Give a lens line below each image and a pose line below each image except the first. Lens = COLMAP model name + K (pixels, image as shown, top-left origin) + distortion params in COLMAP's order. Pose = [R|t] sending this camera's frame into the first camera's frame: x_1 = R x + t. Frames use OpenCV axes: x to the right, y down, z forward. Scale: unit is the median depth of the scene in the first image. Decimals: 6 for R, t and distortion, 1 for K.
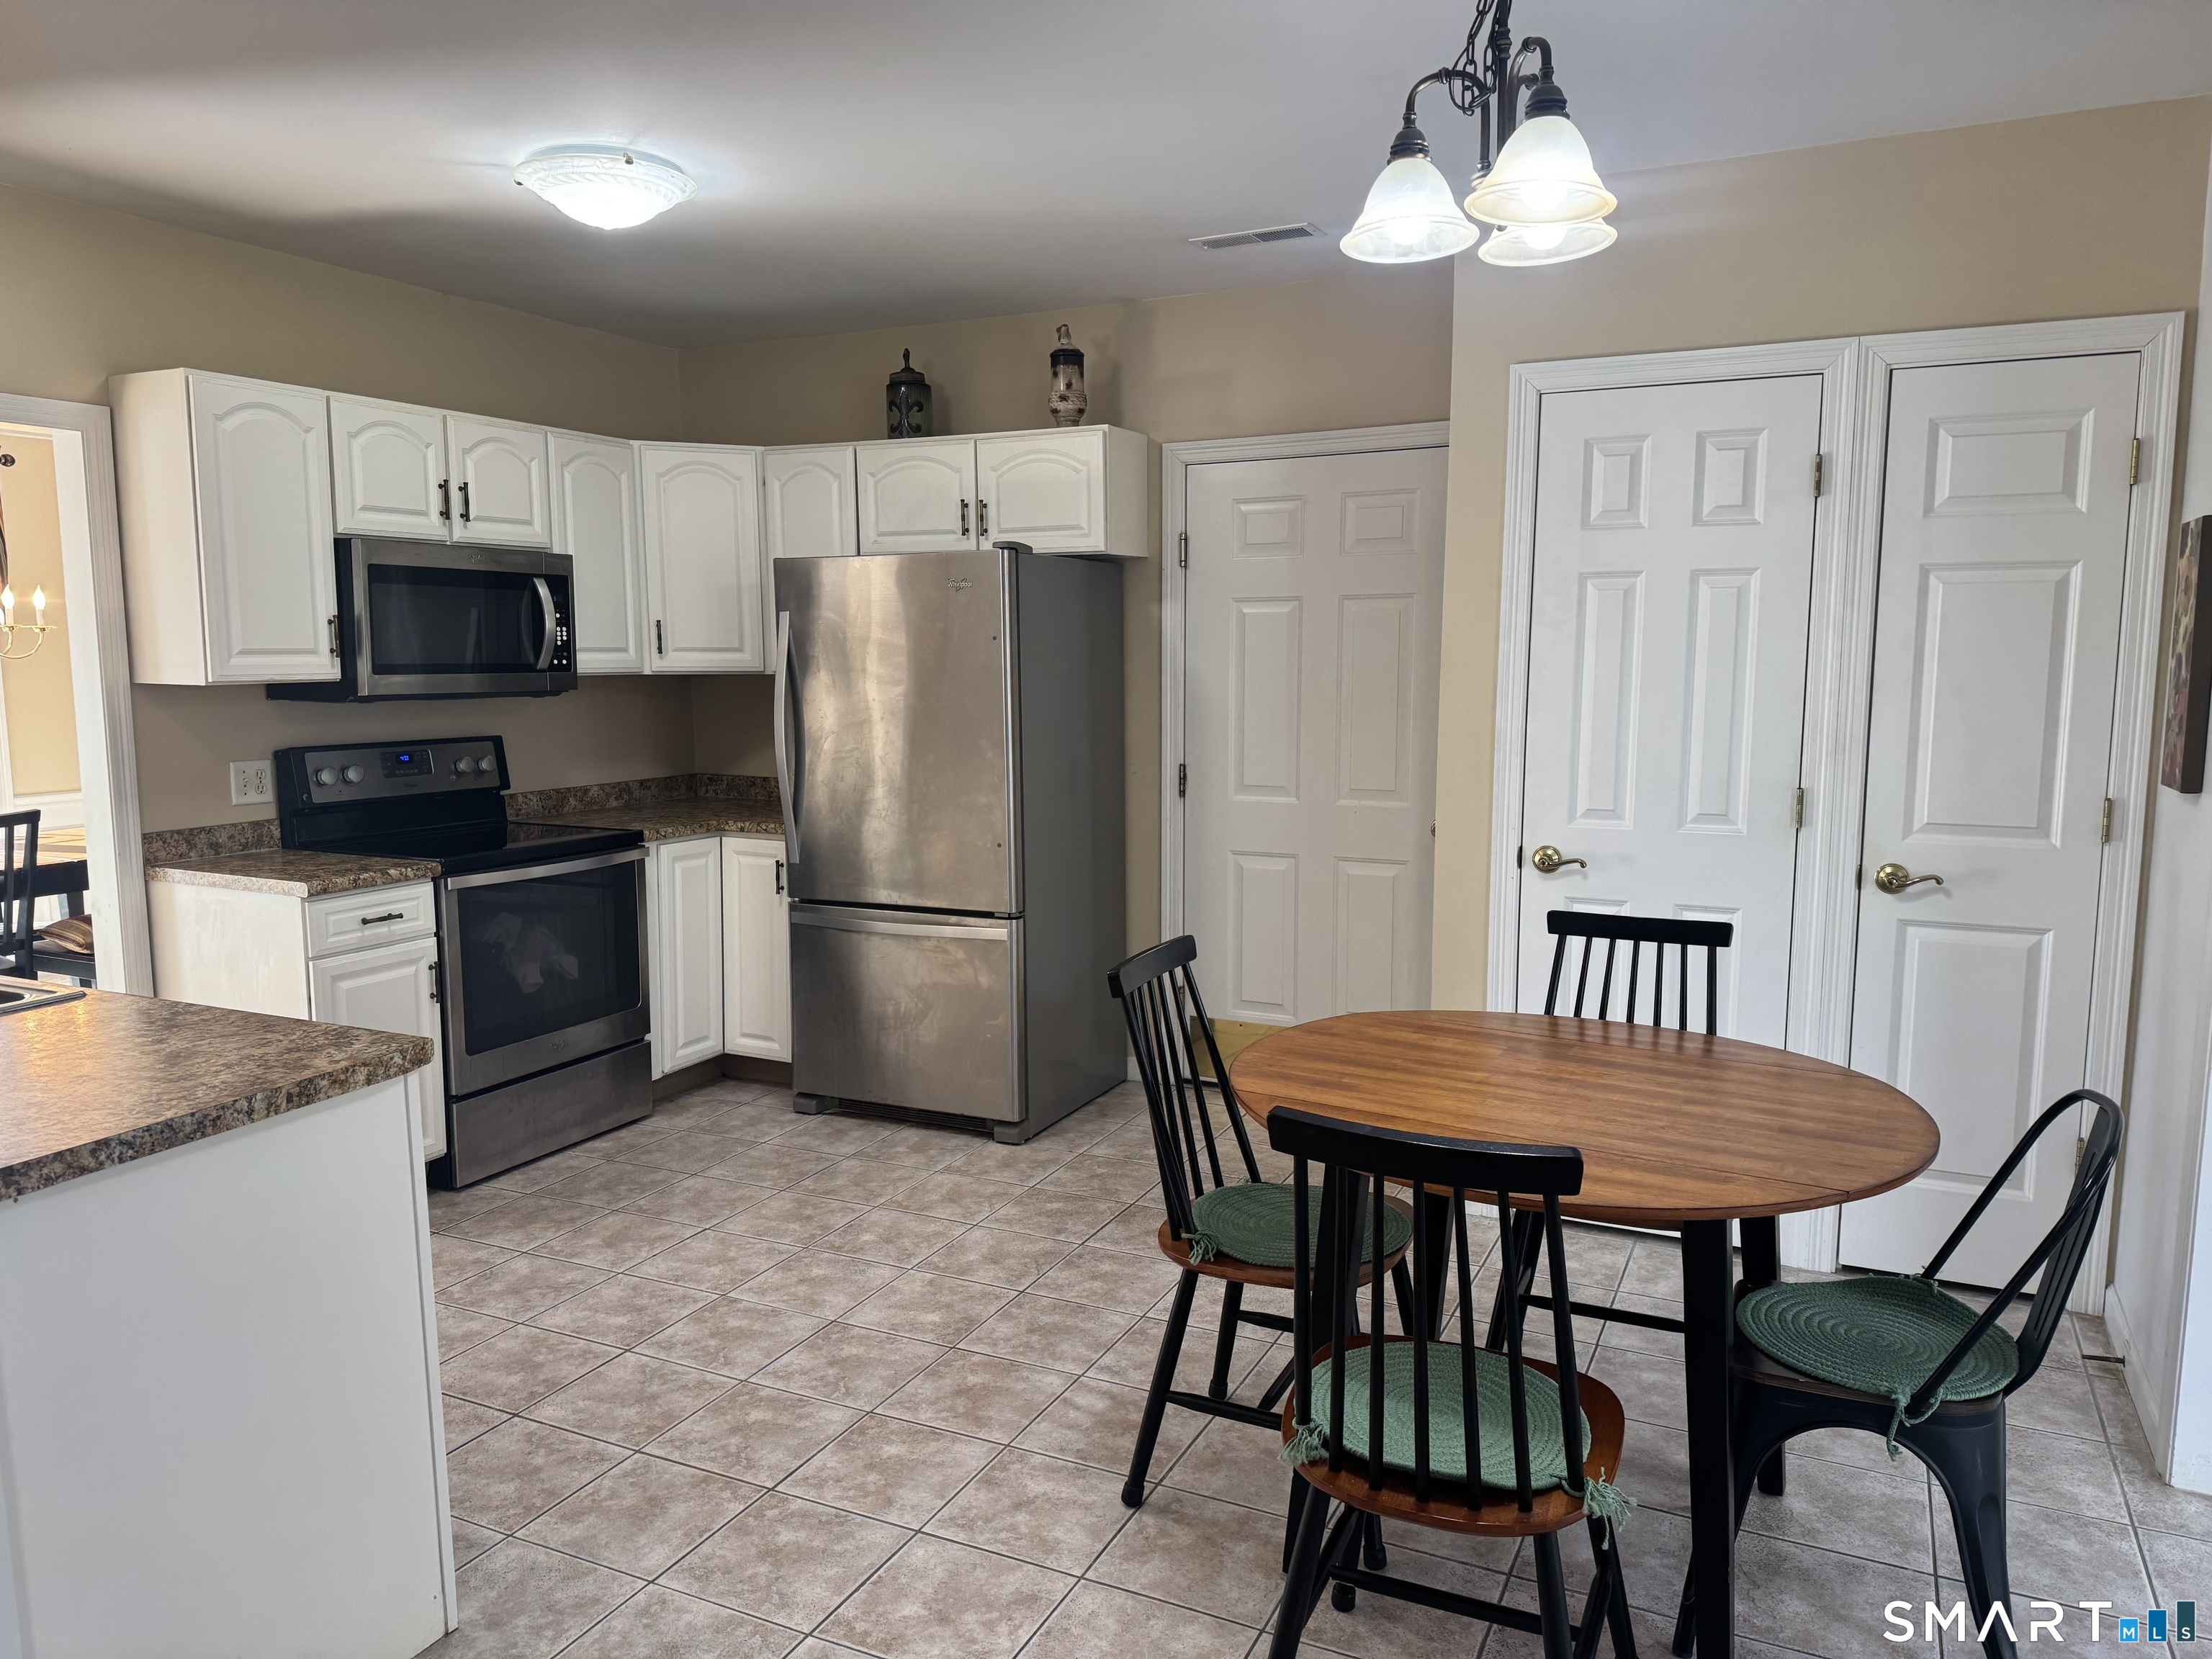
lens RADIAL K [[1542.9, 0, 1106.0], [0, 1542.9, 829.5], [0, 0, 1]] dist [0.021707, -0.043732]
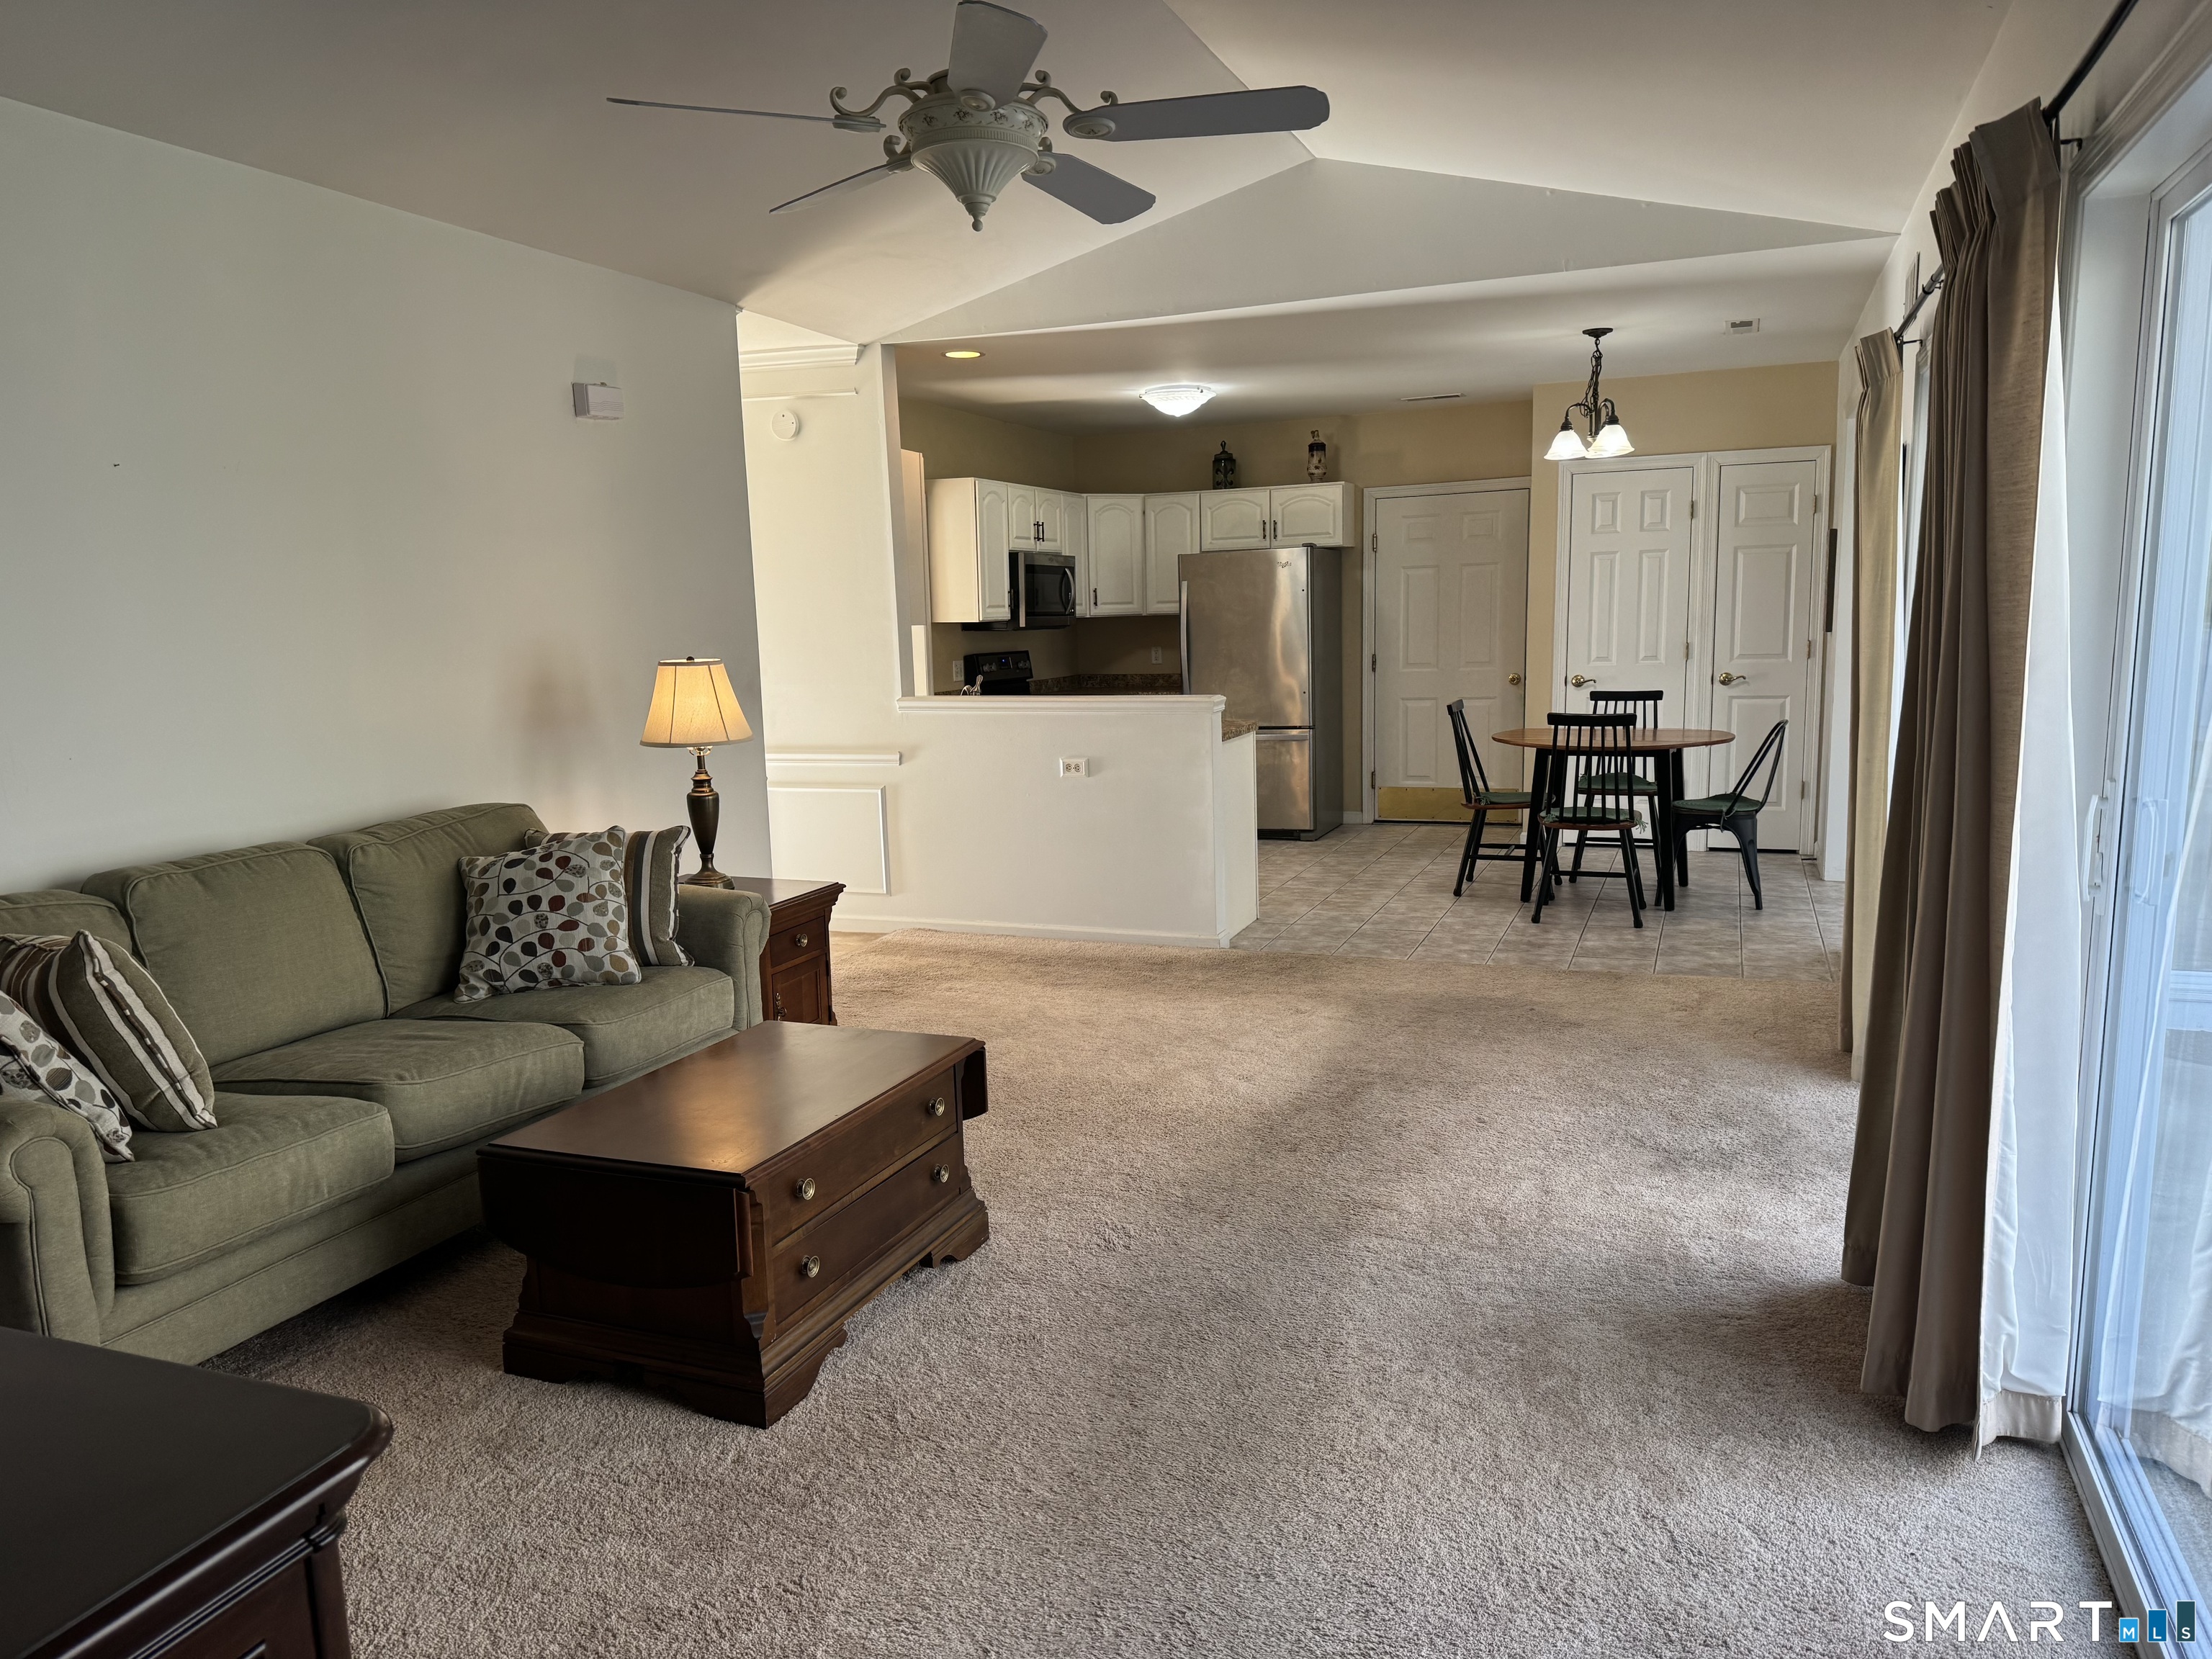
lens RADIAL K [[1503.5, 0, 1104.5], [0, 1503.5, 859.8], [0, 0, 1]] dist [0.006879, 0.001744]
pose [[0.997545, -0.040716, 0.056972, -0.495023], [0.038096, 0.998198, 0.046353, 0.139400], [-0.058756, -0.044069, 0.997299, -1.065325]]
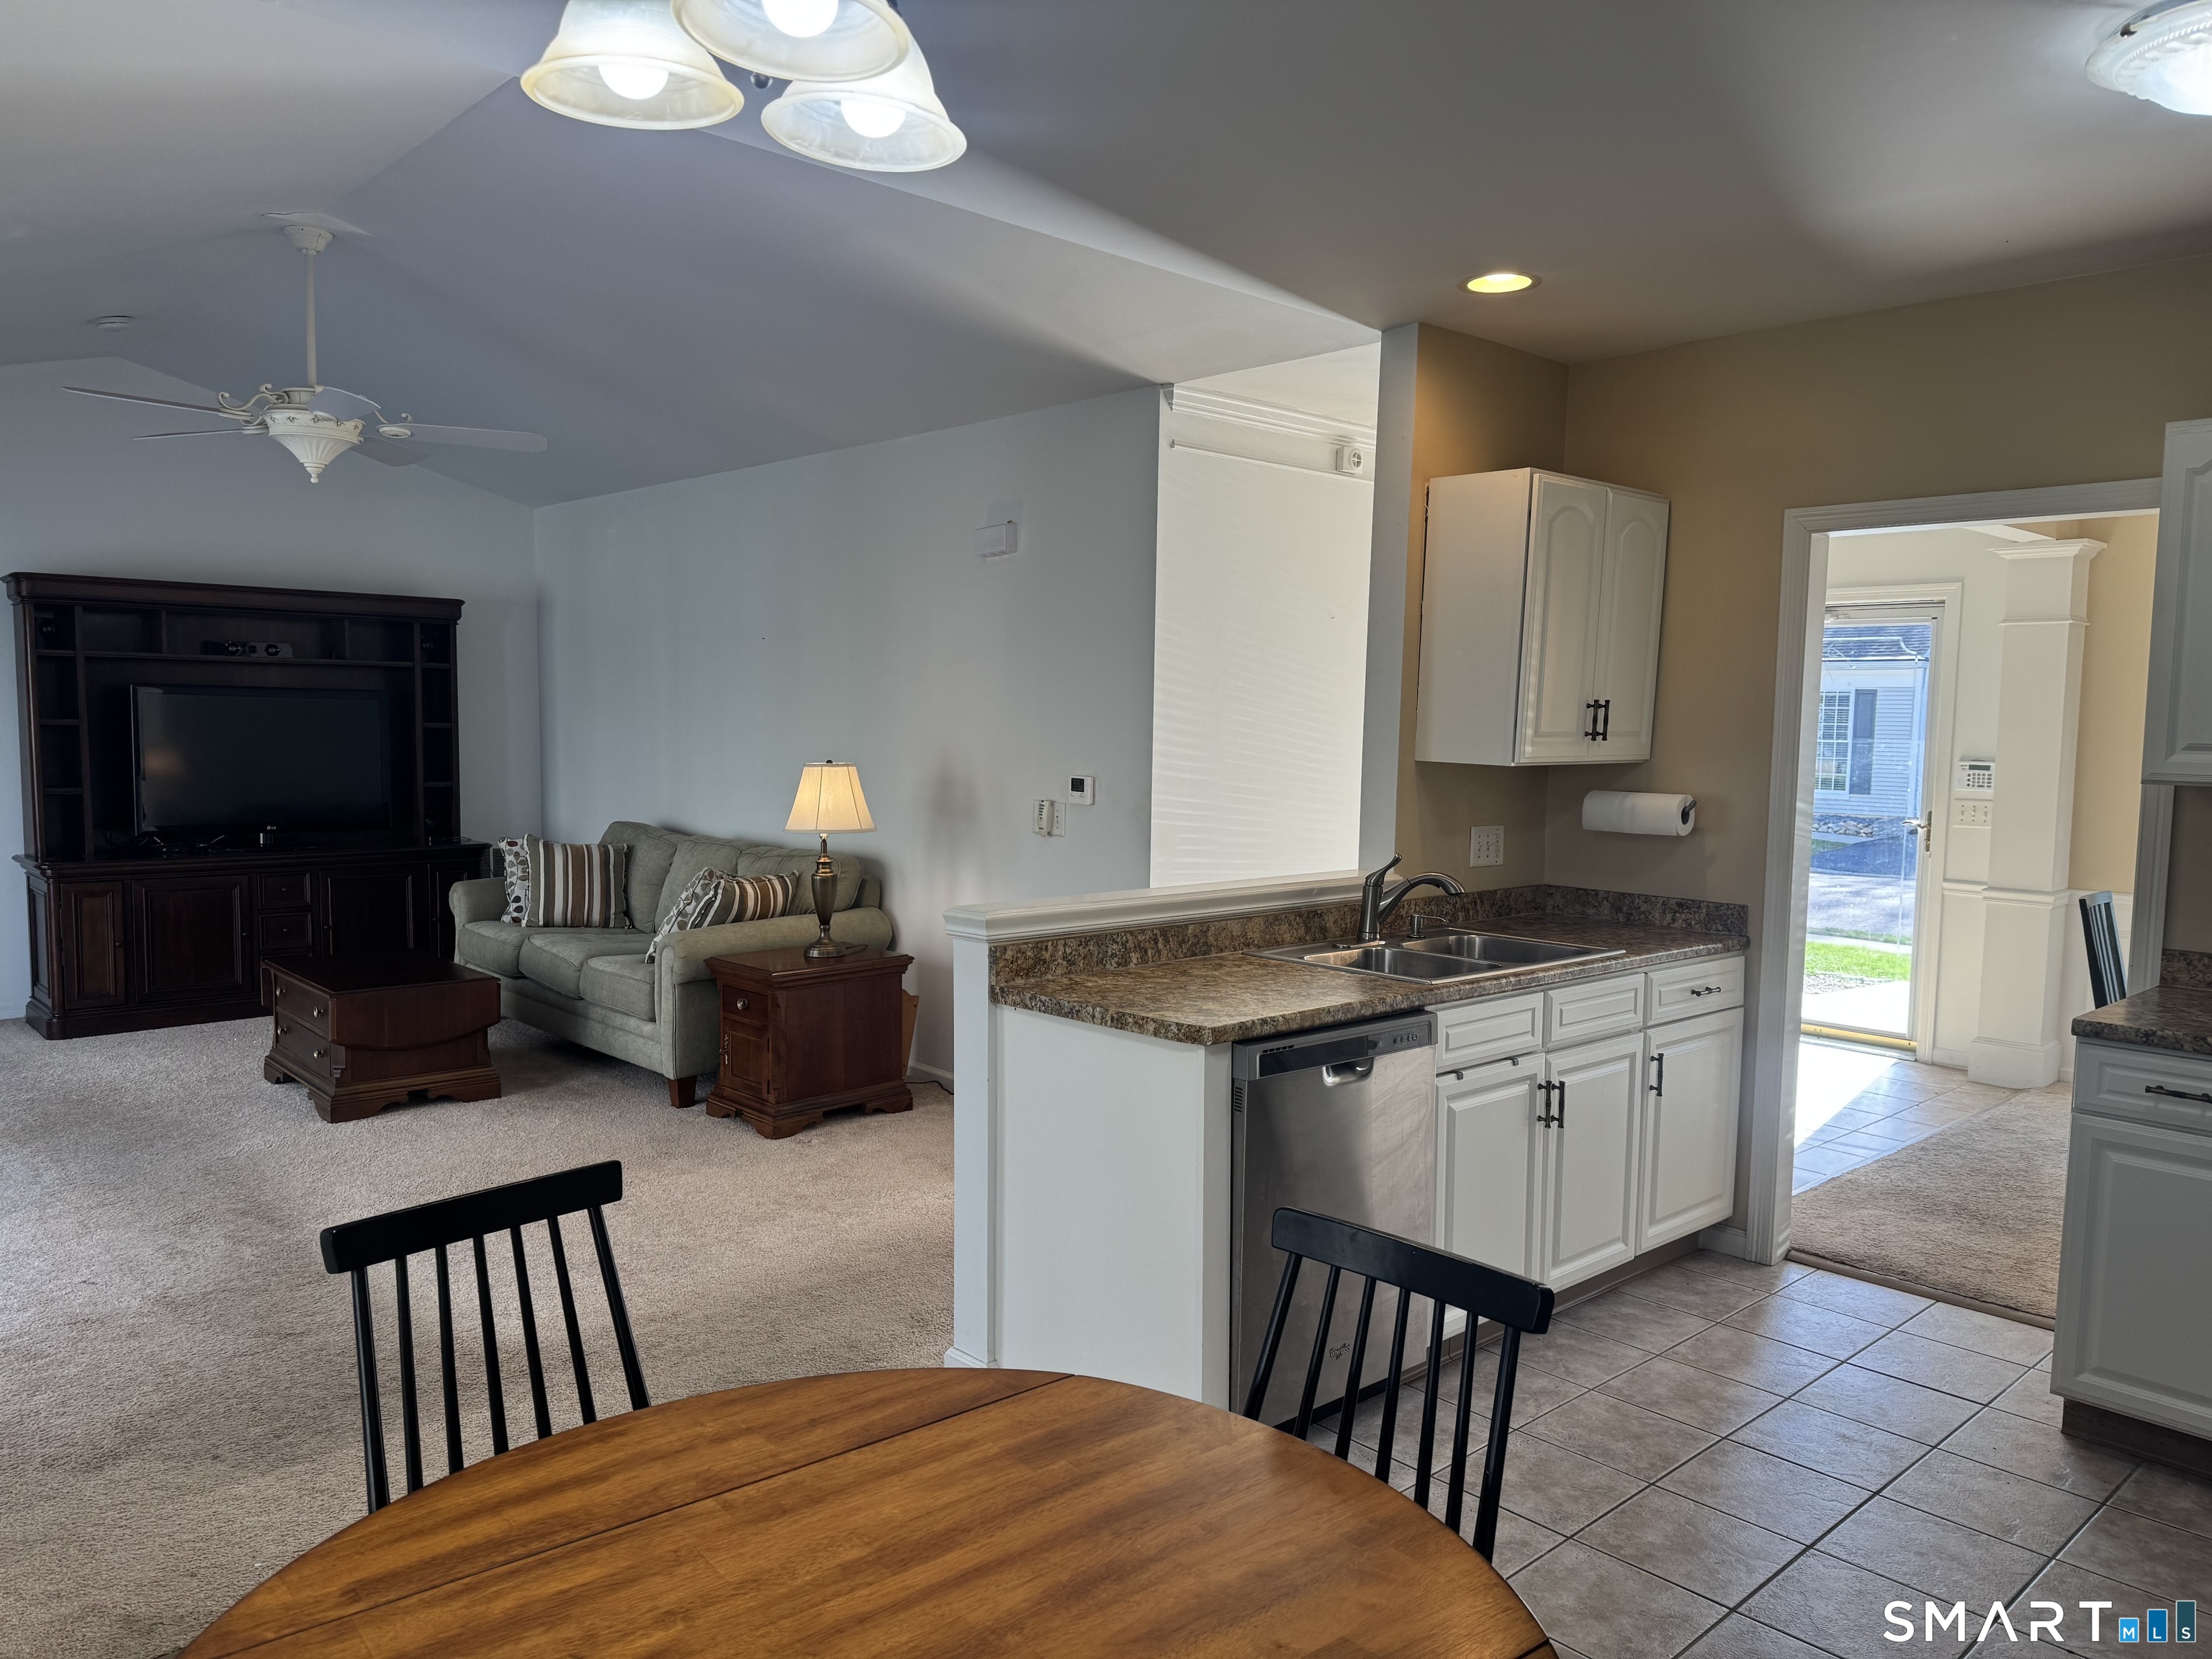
lens RADIAL K [[1547.0, 0, 1110.4], [0, 1547.0, 837.6], [0, 0, 1]] dist [0.094243, -0.118673]
pose [[-0.367092, 0.067469, -0.927735, 0.416552], [-0.127081, 0.984377, 0.121873, -0.089640], [0.921463, 0.162636, -0.352783, 0.716900]]
